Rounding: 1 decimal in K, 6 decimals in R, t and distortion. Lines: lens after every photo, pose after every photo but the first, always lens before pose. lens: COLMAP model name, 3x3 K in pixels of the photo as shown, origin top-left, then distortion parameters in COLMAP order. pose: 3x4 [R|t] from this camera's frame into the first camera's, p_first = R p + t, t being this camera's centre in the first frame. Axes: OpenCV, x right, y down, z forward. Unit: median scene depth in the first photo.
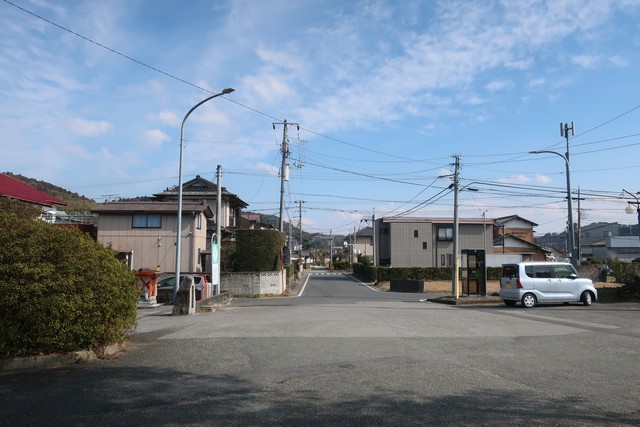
lens RADIAL K [[508.9, 0, 320.0], [0, 508.9, 213.5], [0, 0, 1]] dist [-0.000175, 0.002595]
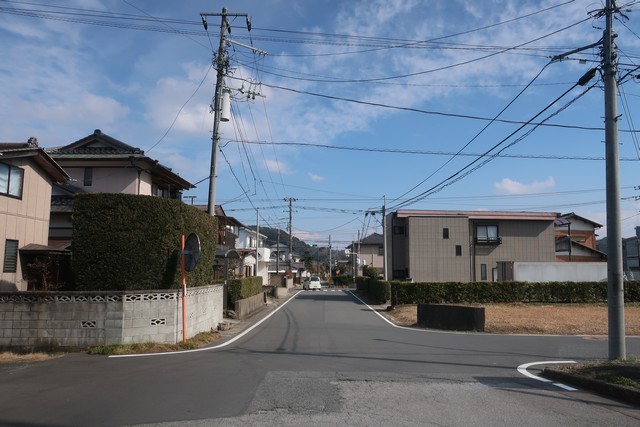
lens RADIAL K [[508.9, 0, 320.0], [0, 508.9, 213.5], [0, 0, 1]] dist [-0.000175, 0.002595]
pose [[0.999911, 0.000921, -0.013344, 0.026931], [-0.001312, 0.999570, -0.029298, 0.032719], [0.013311, 0.029313, 0.999482, 0.302846]]
